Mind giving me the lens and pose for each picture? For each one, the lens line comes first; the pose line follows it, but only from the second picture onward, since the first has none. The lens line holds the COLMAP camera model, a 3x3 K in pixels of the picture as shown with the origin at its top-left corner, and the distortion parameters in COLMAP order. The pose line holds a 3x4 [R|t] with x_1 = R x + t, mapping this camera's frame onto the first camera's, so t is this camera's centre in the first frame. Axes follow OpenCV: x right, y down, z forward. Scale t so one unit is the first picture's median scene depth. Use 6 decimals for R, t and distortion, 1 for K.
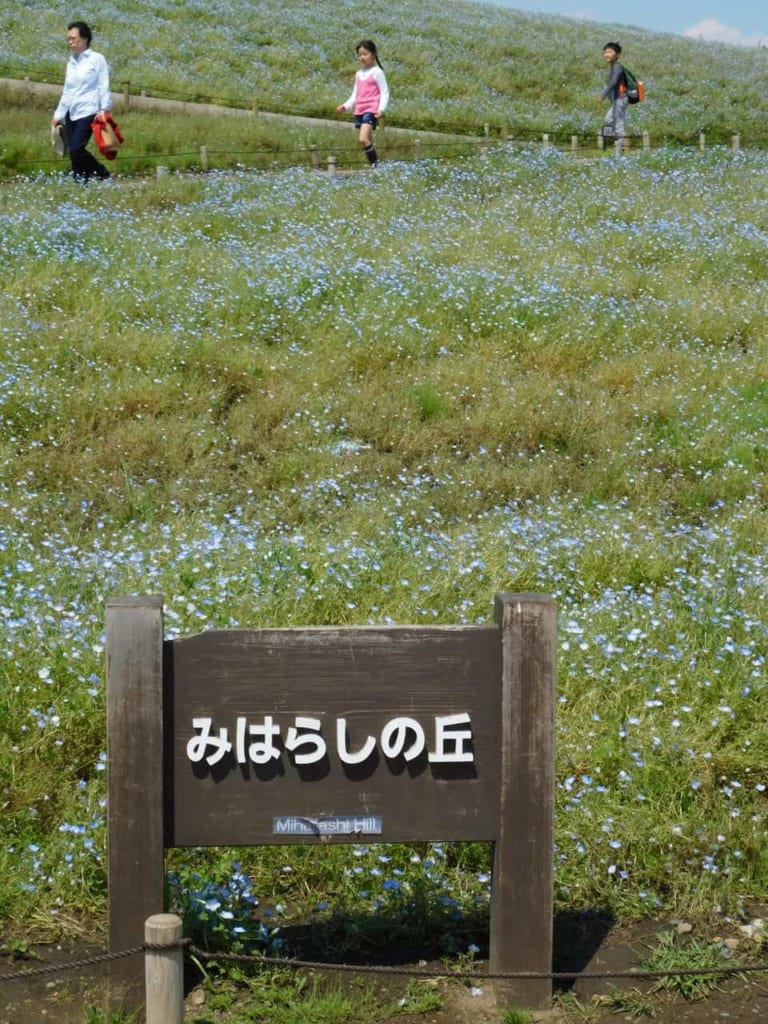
lens RADIAL K [[2250.8, 0, 384.4], [0, 2250.8, 511.9], [0, 0, 1]] dist [0.053520, 0.000000]
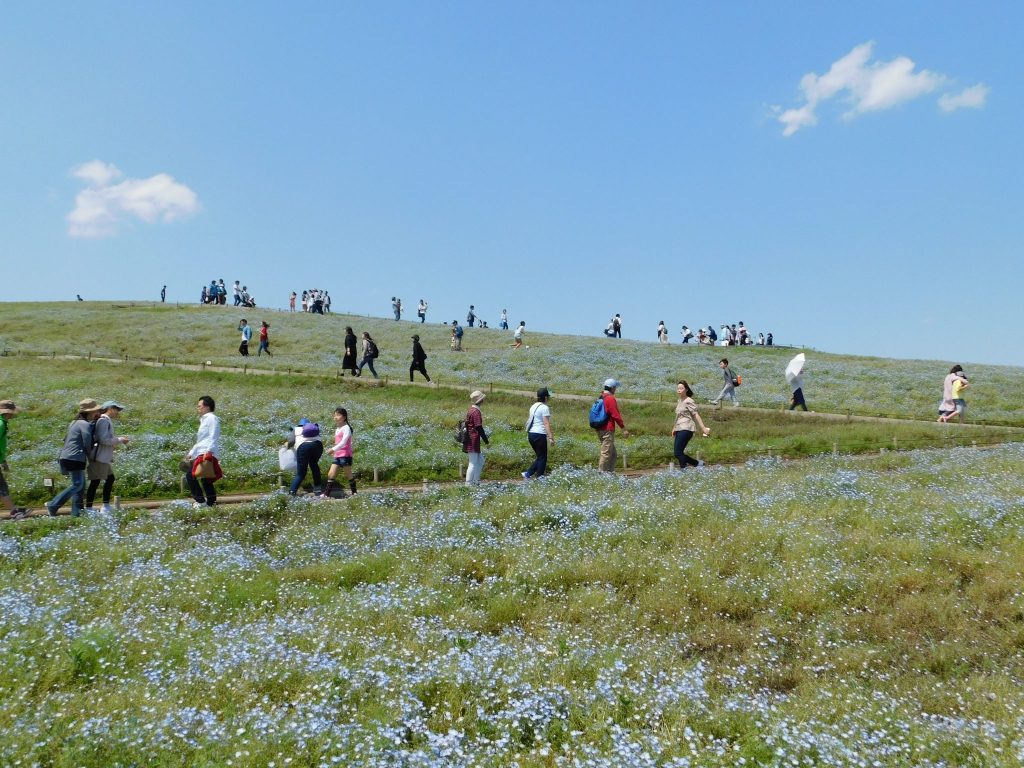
lens RADIAL K [[2250.8, 0, 512.1], [0, 2250.8, 384.8], [0, 0, 1]] dist [0.053520, 0.000000]
pose [[0.922090, -0.039994, -0.384902, 0.345532], [-0.031516, 0.983580, -0.177701, 0.145832], [0.385689, 0.175987, 0.905689, -0.878542]]
